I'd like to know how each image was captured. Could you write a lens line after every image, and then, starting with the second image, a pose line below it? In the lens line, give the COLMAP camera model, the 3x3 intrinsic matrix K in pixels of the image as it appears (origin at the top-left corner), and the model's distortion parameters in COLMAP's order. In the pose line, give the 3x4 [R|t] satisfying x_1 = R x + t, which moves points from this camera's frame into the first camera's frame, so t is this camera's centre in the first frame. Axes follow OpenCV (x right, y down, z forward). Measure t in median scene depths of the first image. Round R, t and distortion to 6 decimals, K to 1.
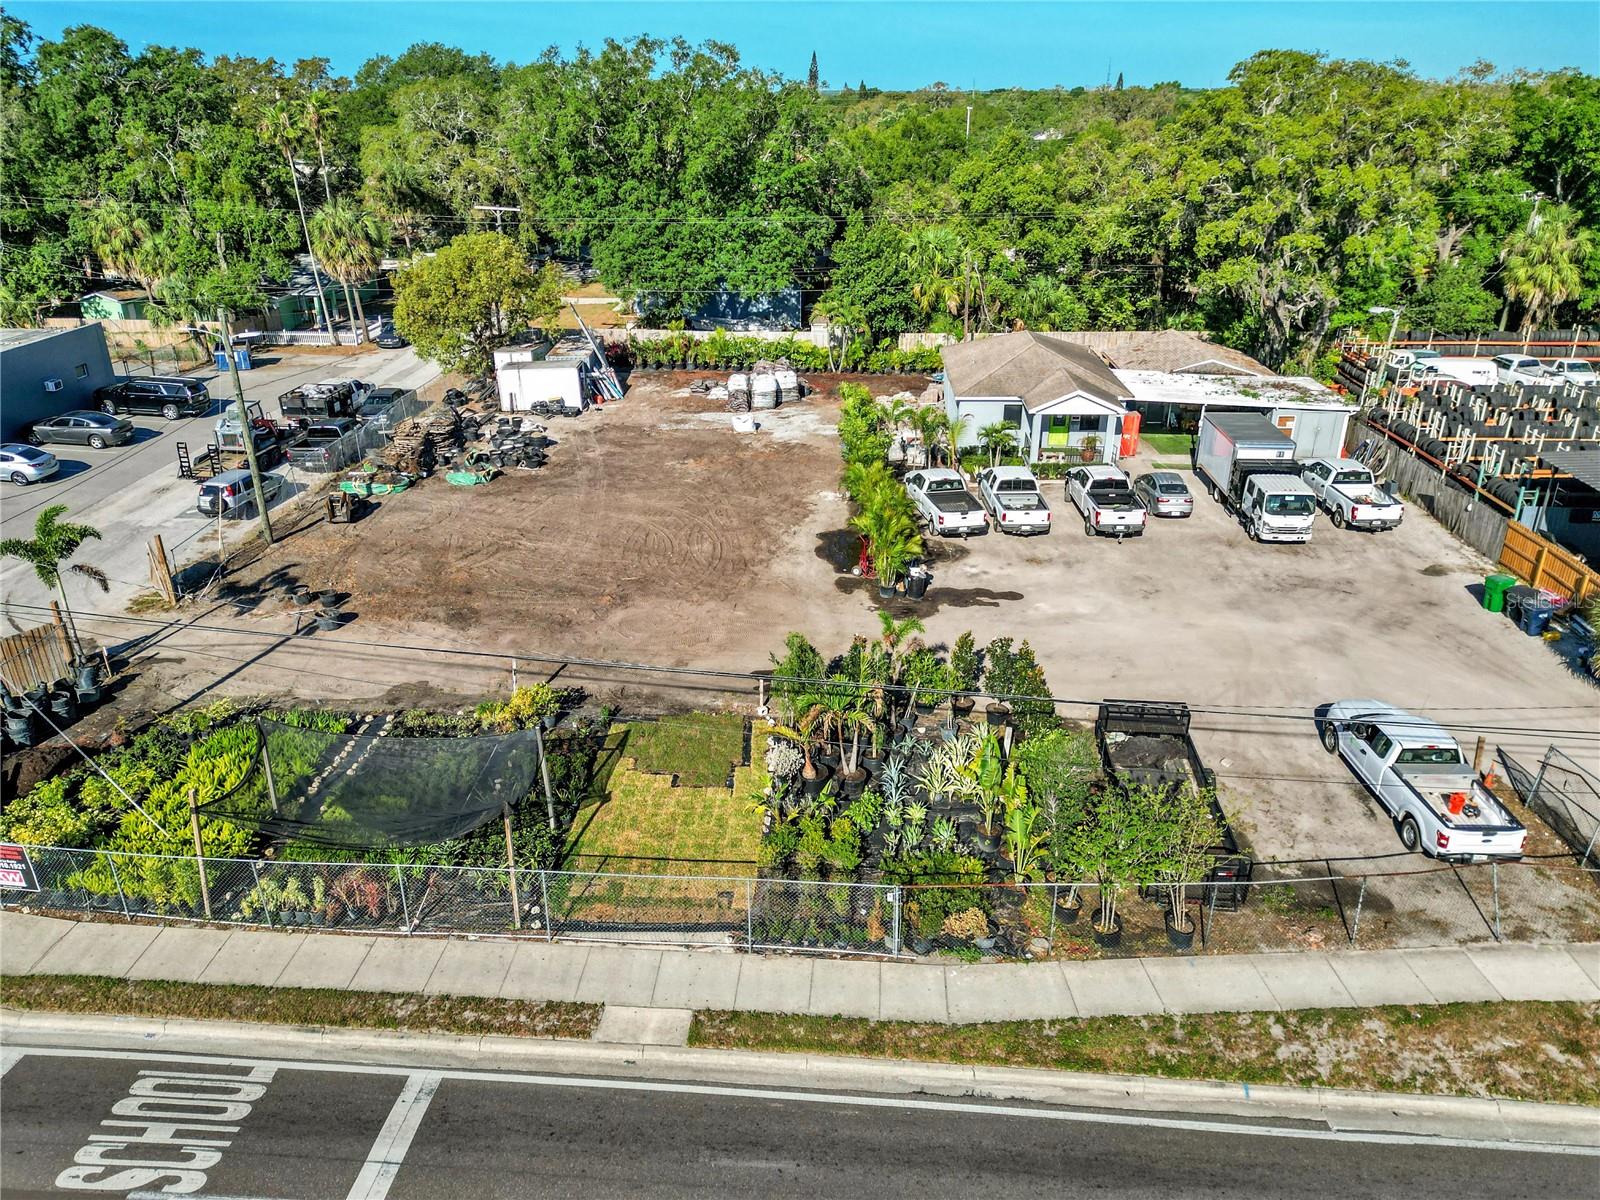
lens RADIAL K [[1120.1, 0, 803.6], [0, 1120.1, 594.3], [0, 0, 1]] dist [0.073729, -0.075088]
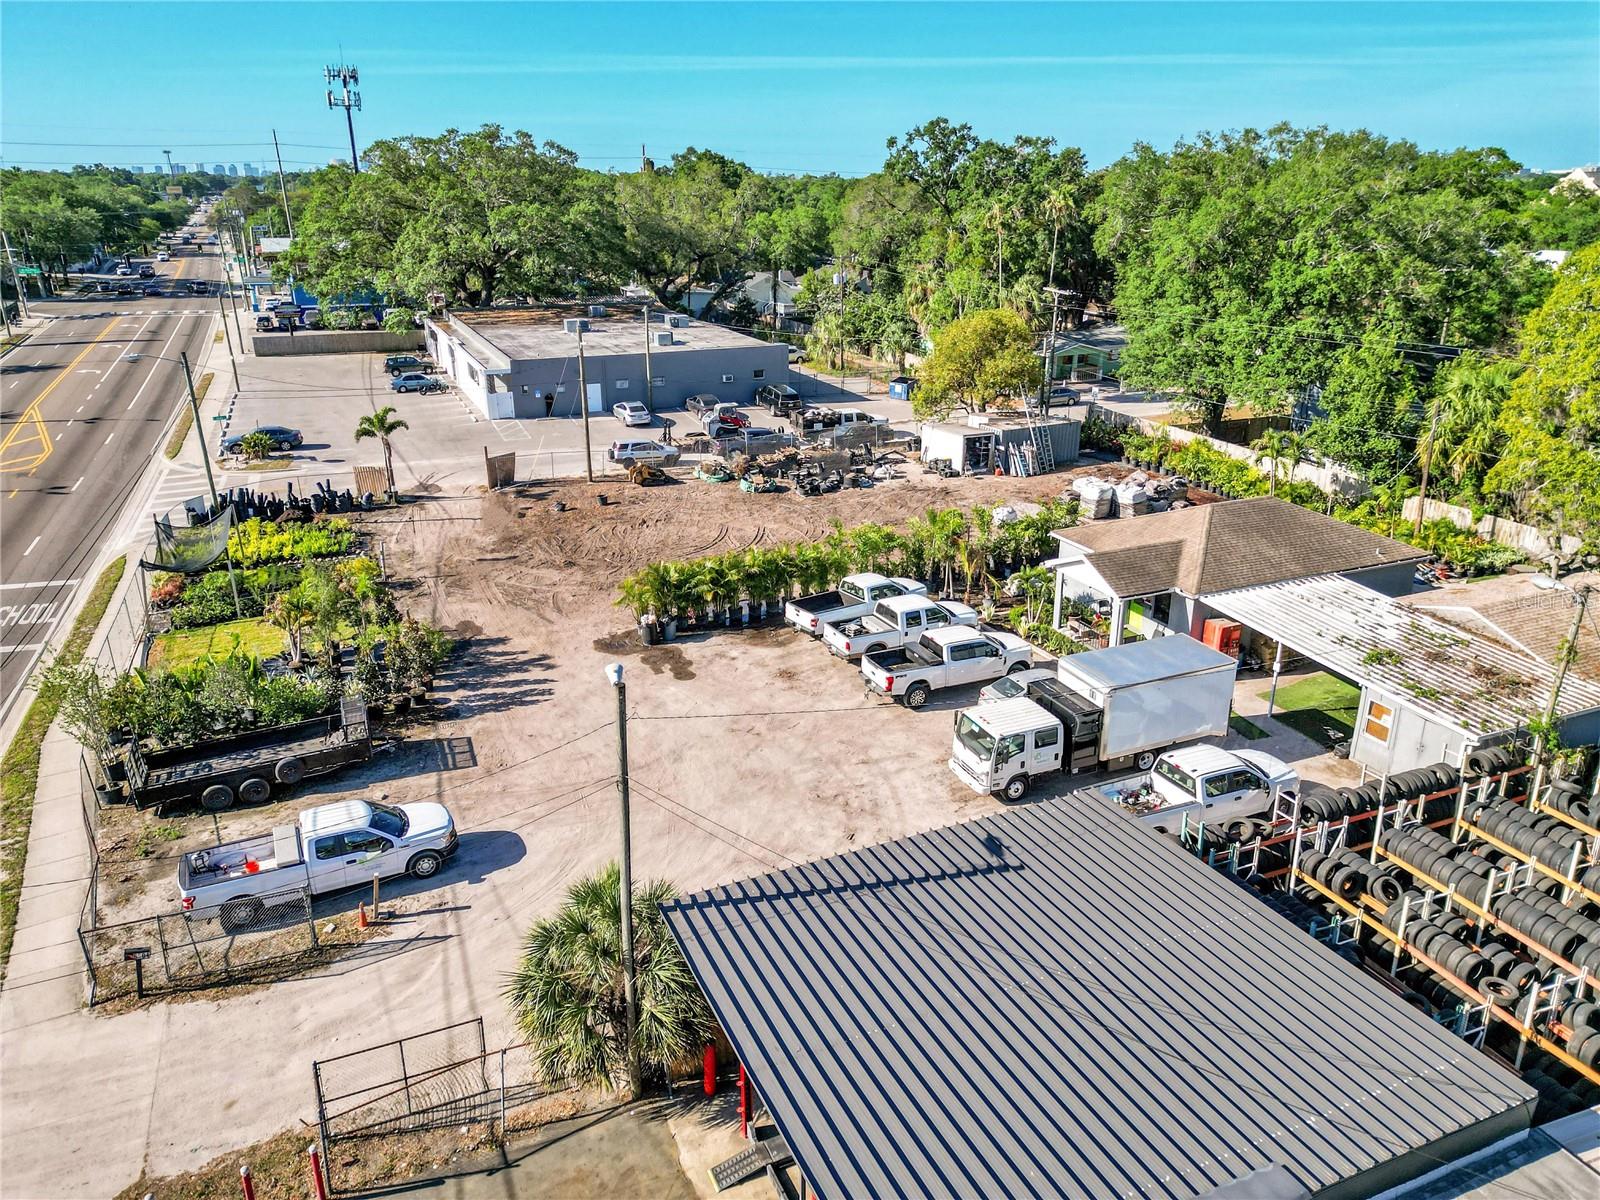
lens RADIAL K [[1118.1, 0, 803.4], [0, 1118.1, 594.7], [0, 0, 1]] dist [0.085815, -0.093180]
pose [[0.441546, 0.310317, -0.841868, 0.827849], [-0.361159, 0.920387, 0.149837, -0.200413], [0.821341, 0.237888, 0.518467, 0.424244]]
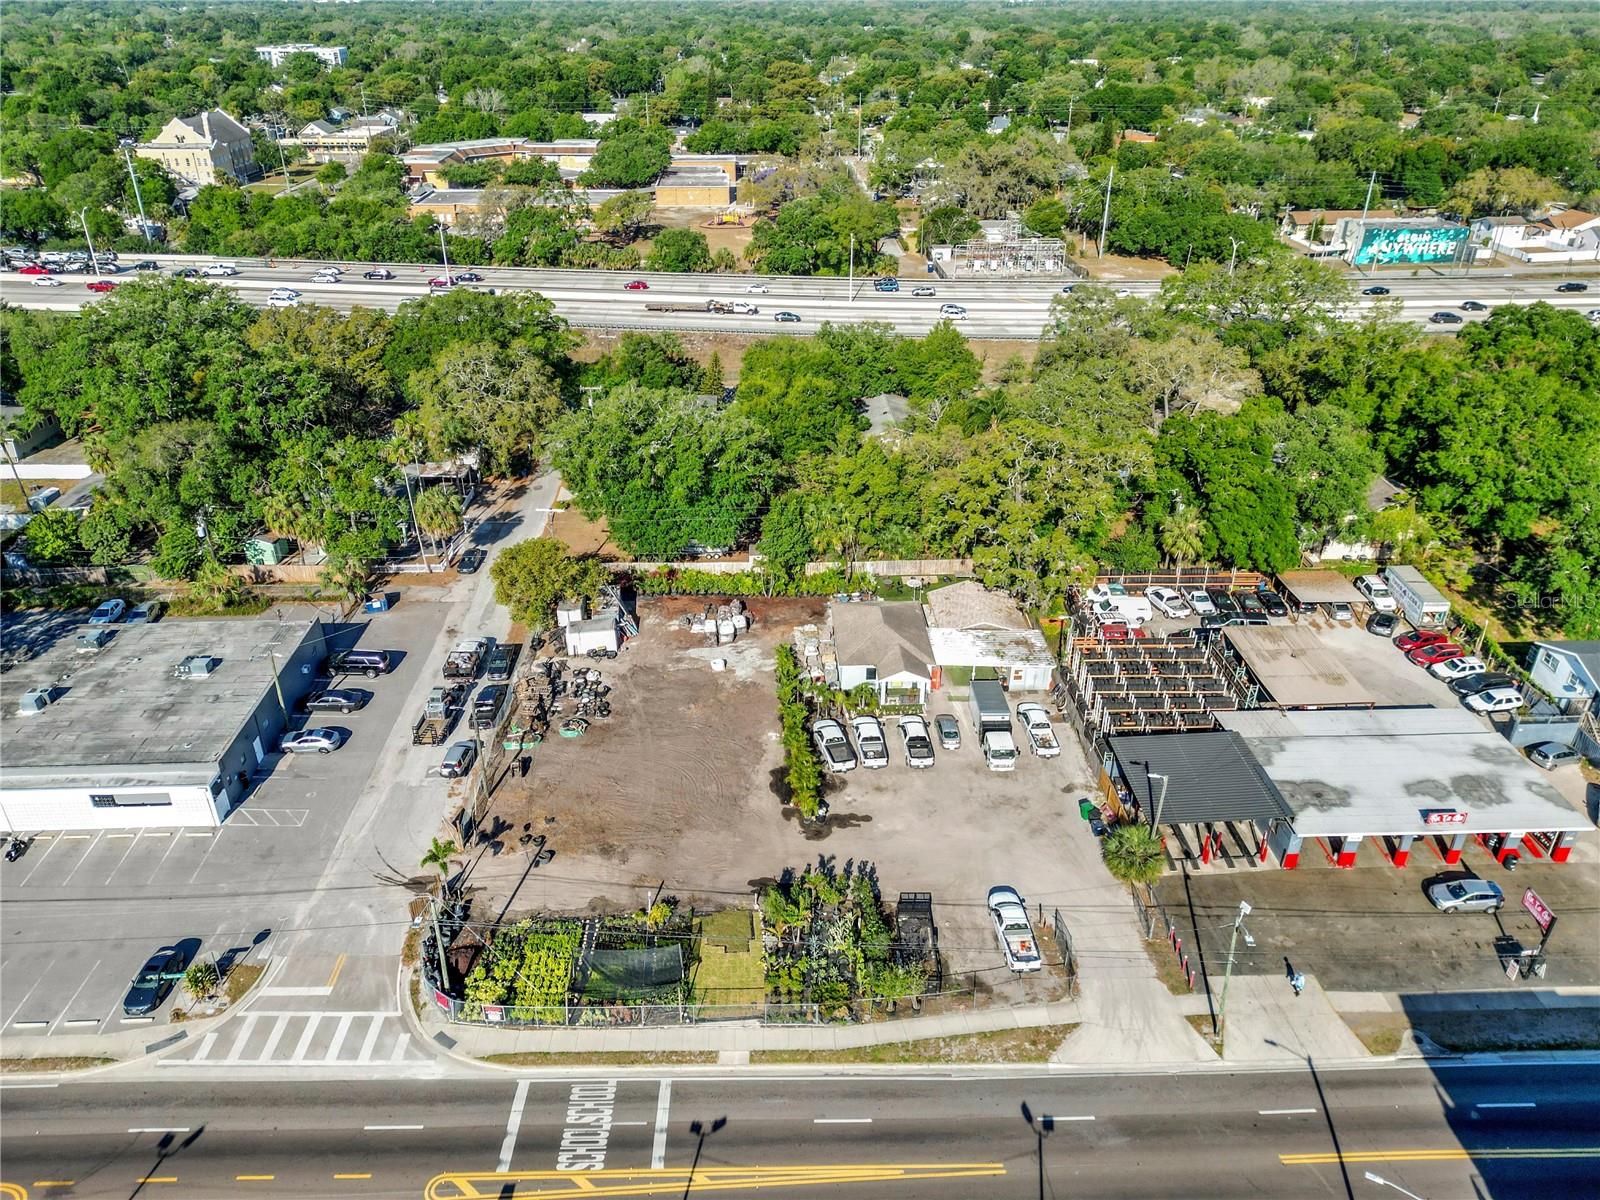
lens RADIAL K [[1115.5, 0, 805.5], [0, 1115.5, 598.4], [0, 0, 1]] dist [0.087737, -0.100156]
pose [[0.995964, -0.036707, 0.081898, -0.064838], [0.029950, 0.996160, 0.082267, -0.451734], [-0.084603, -0.079482, 0.993240, -0.796510]]
